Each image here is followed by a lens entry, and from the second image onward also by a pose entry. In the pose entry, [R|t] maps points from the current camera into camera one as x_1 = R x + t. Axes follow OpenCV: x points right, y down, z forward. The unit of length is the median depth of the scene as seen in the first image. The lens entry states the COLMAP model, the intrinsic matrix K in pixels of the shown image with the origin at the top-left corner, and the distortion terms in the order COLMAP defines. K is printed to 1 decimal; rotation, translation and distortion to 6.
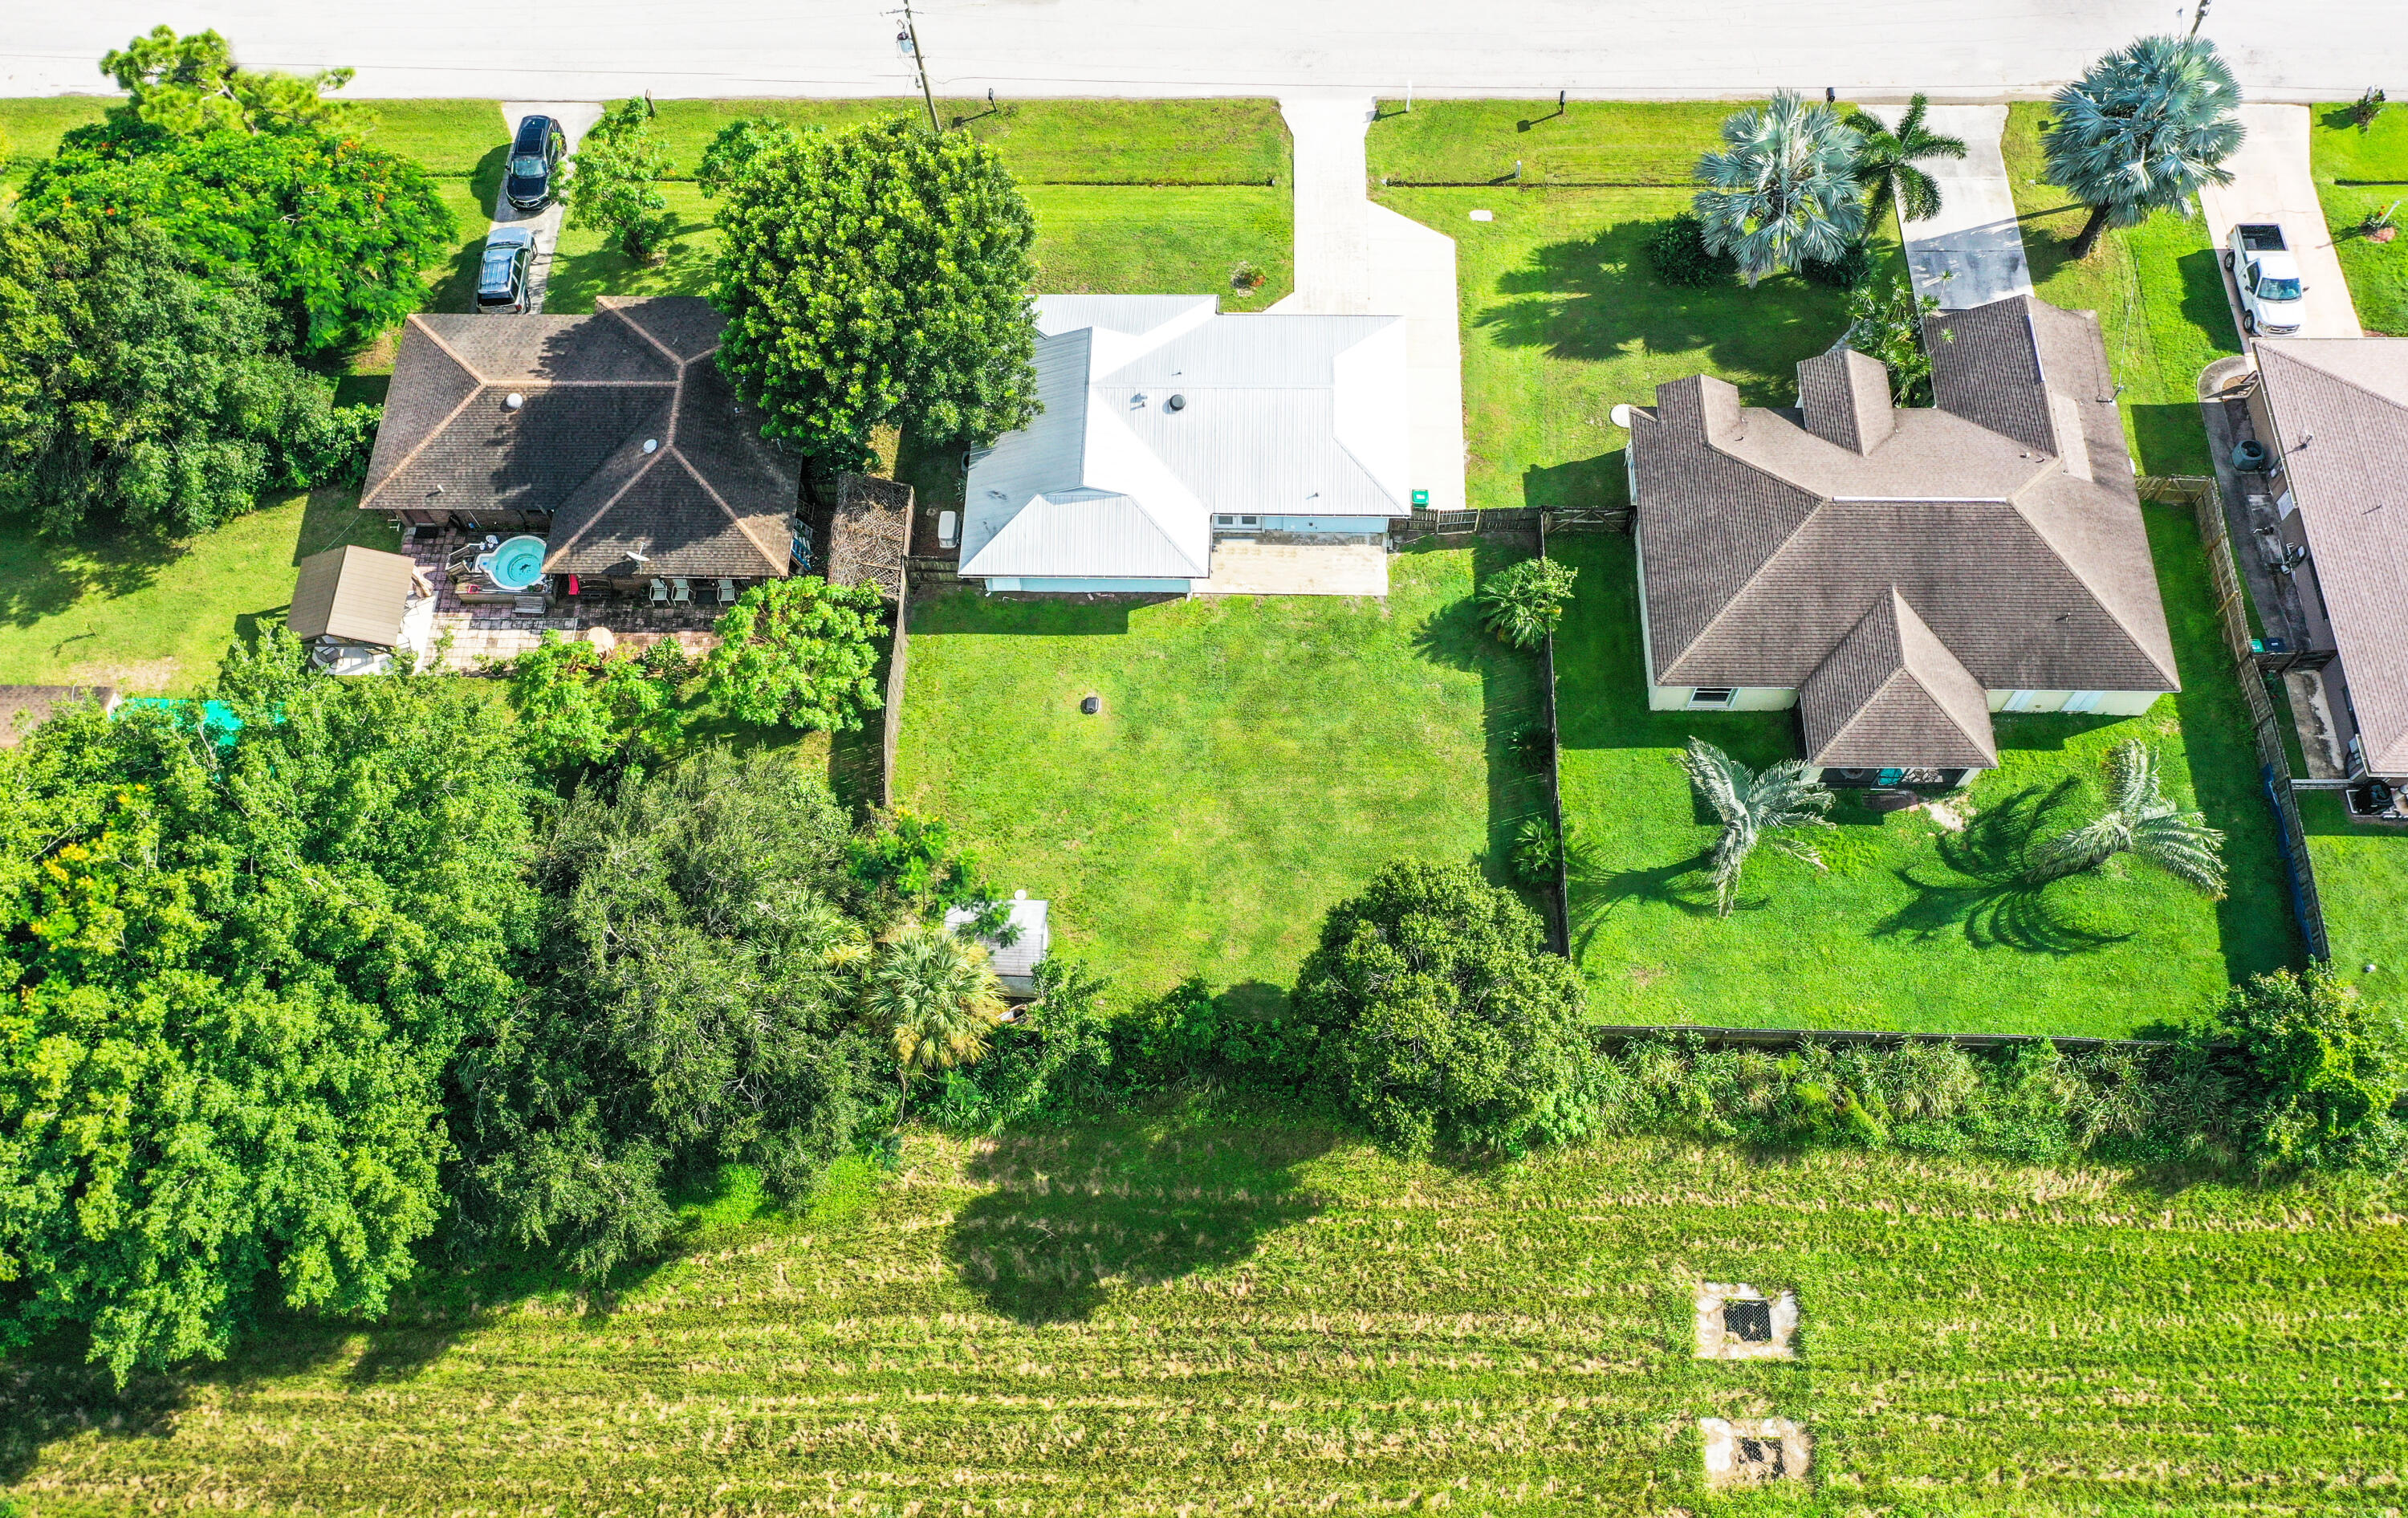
lens RADIAL K [[1941.7, 0, 1309.5], [0, 1941.7, 760.2], [0, 0, 1]] dist [0.000834, 0.004437]
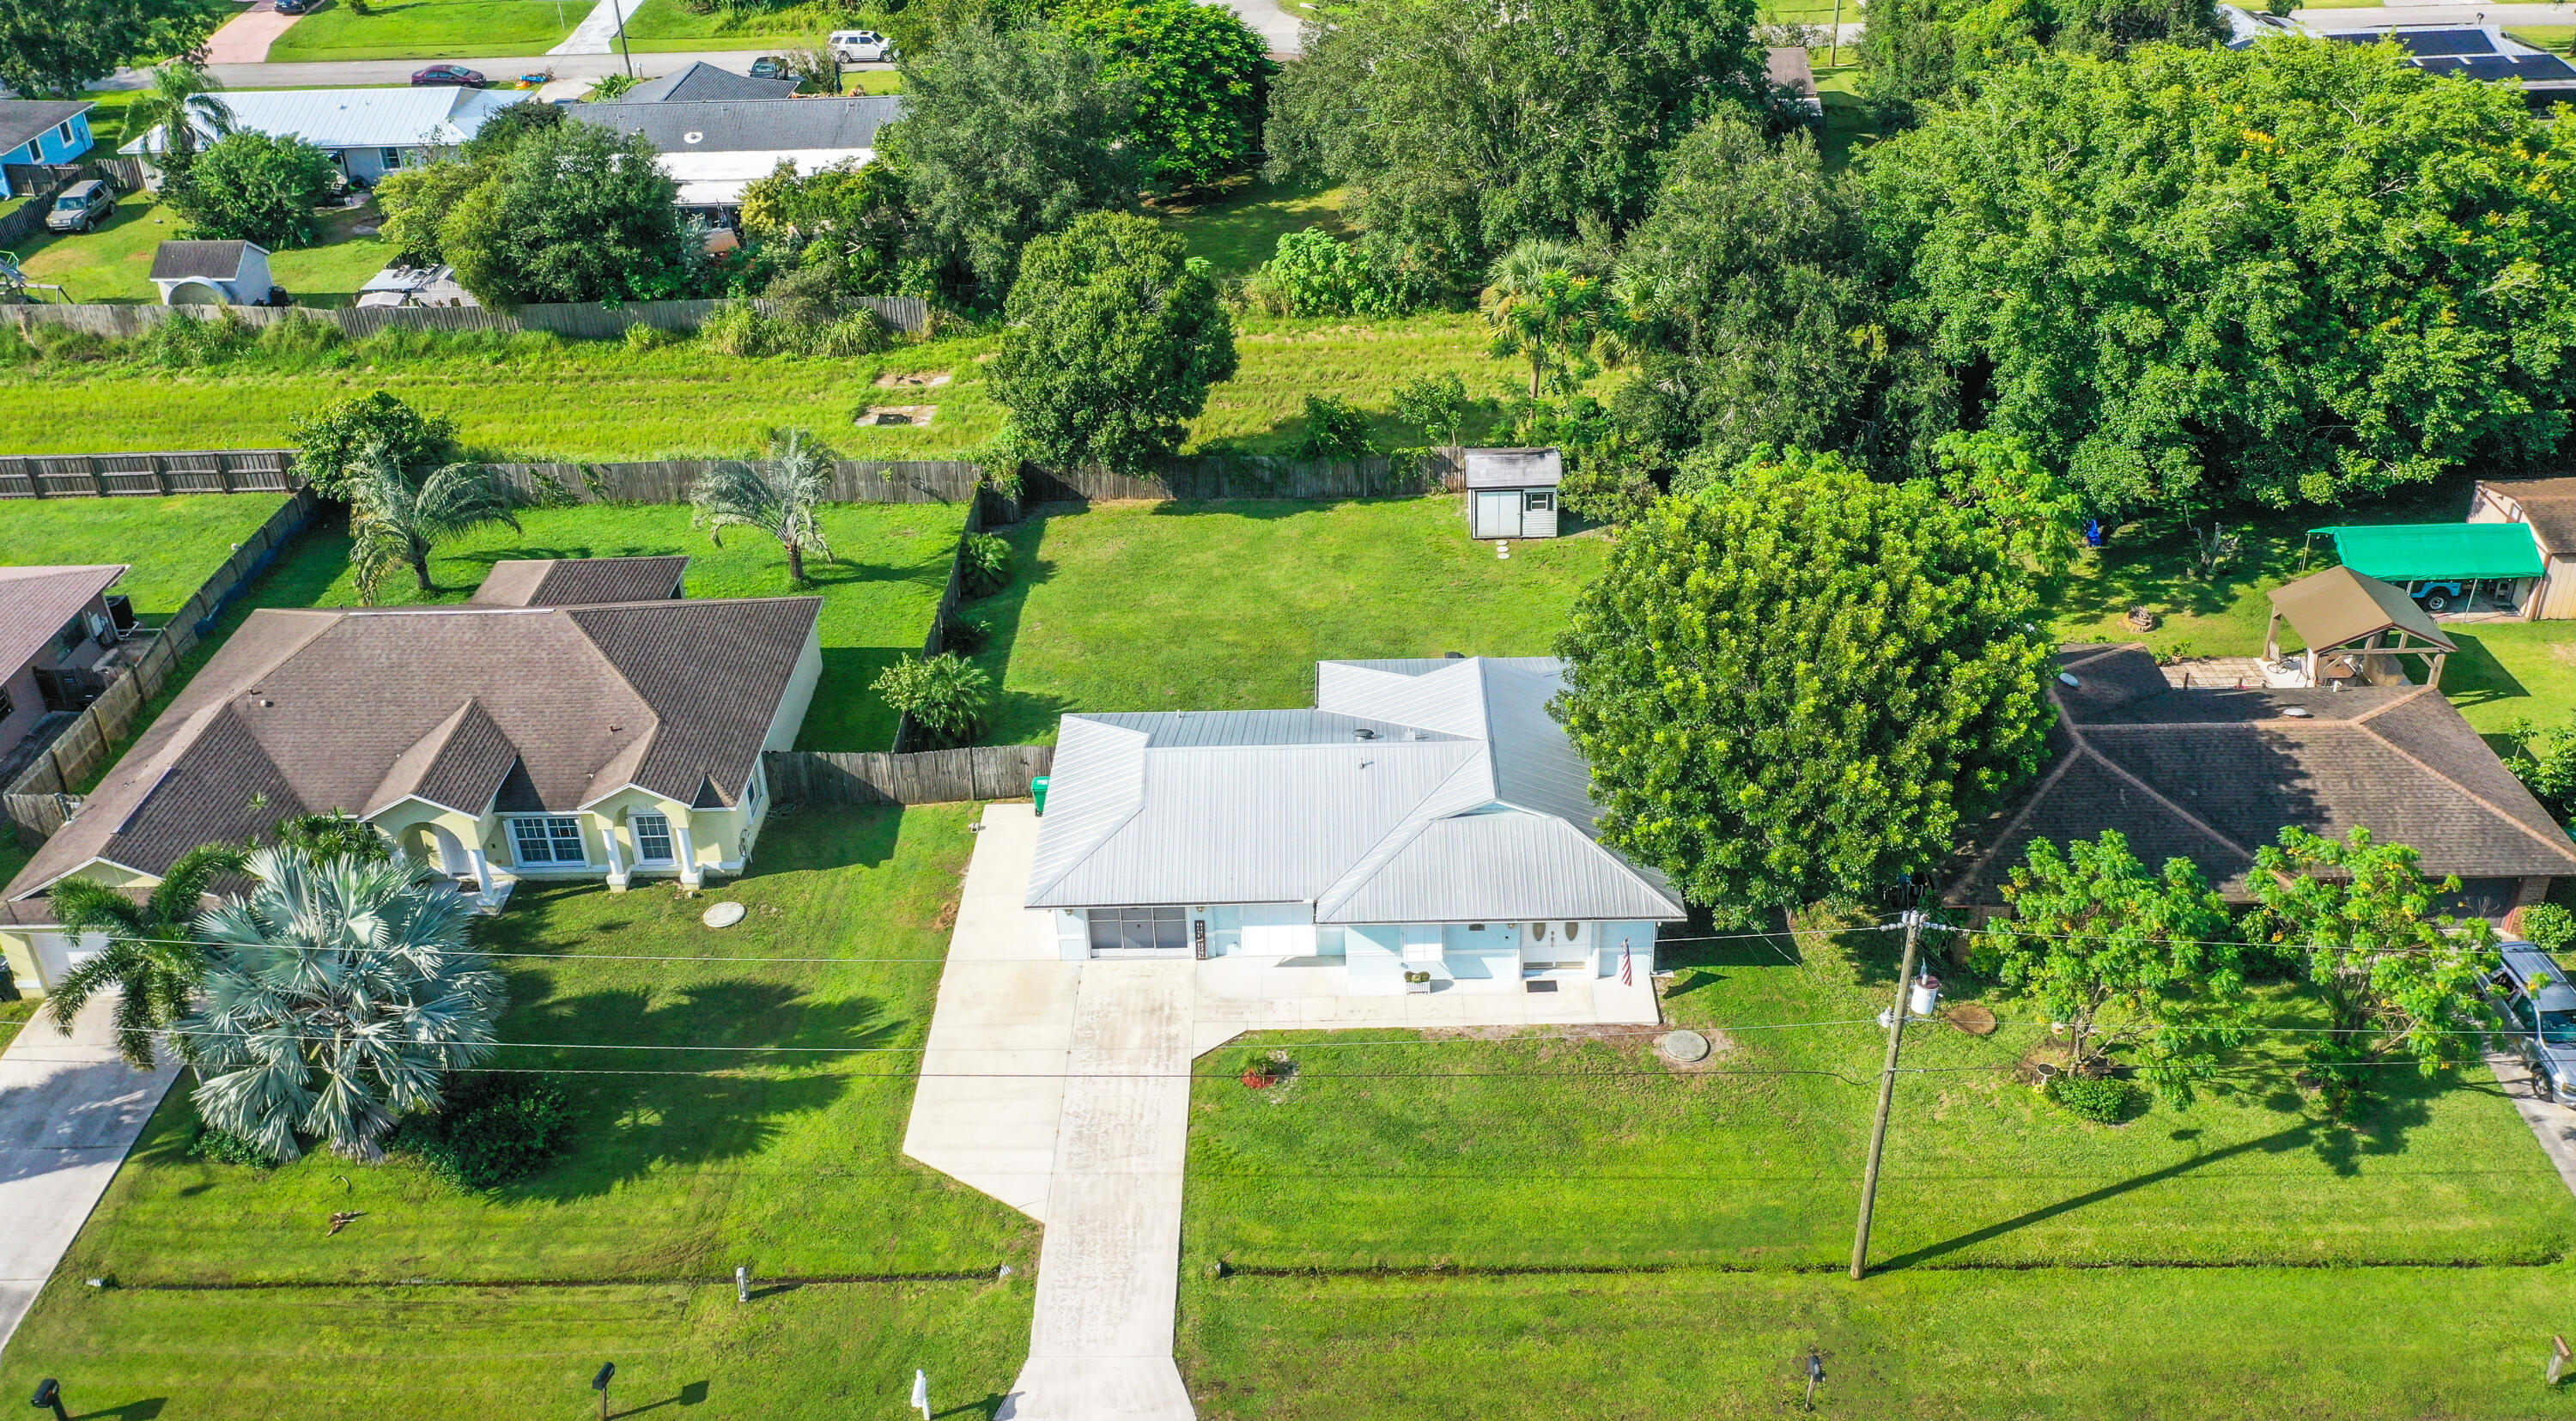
lens RADIAL K [[2031.8, 0, 1288.0], [0, 2031.8, 710.5], [0, 0, 1]] dist [0.001861, -0.000848]
pose [[-0.999558, 0.013715, 0.026359, -0.063426], [0.024681, -0.110757, 0.993541, -0.975077], [0.016546, 0.993753, 0.110370, 0.948463]]
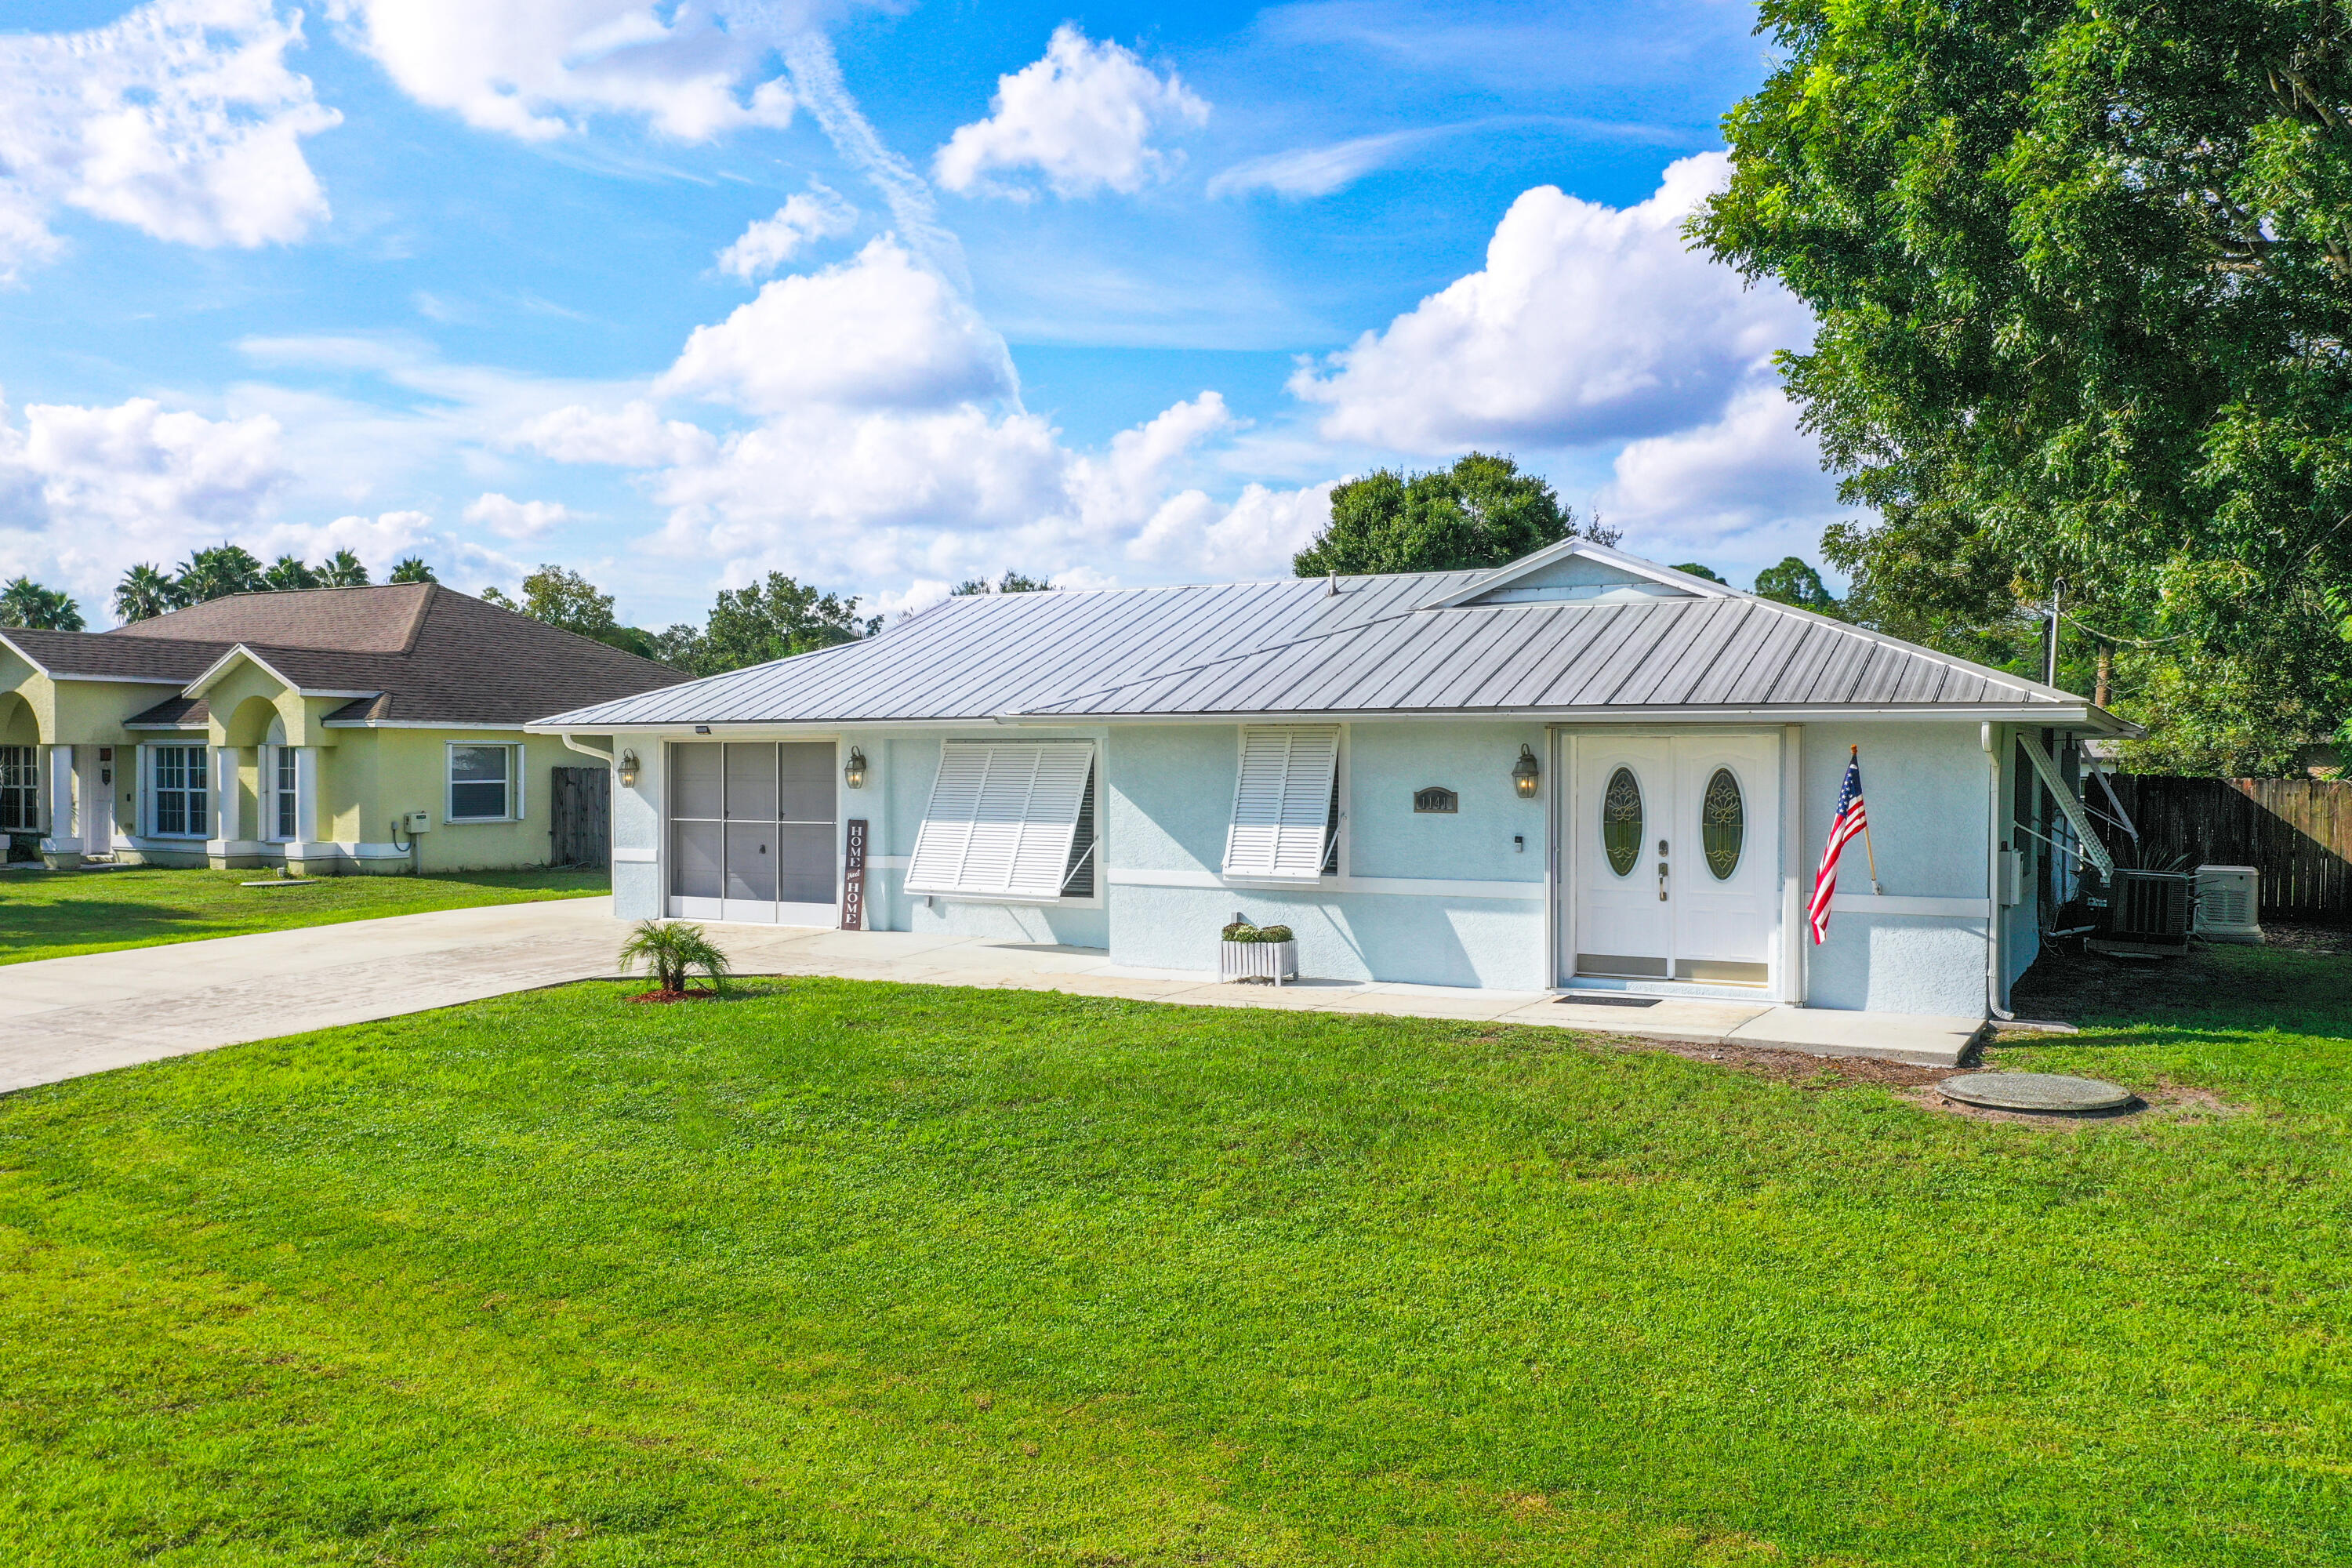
lens RADIAL K [[1859.4, 0, 1176.0], [0, 1859.4, 784.0], [0, 0, 1]] dist [-0.000241, 0.004313]
pose [[-0.874986, -0.014654, 0.483926, -0.198267], [0.435150, 0.414363, 0.799342, -0.439647], [-0.212234, 0.909994, -0.356185, 1.202252]]
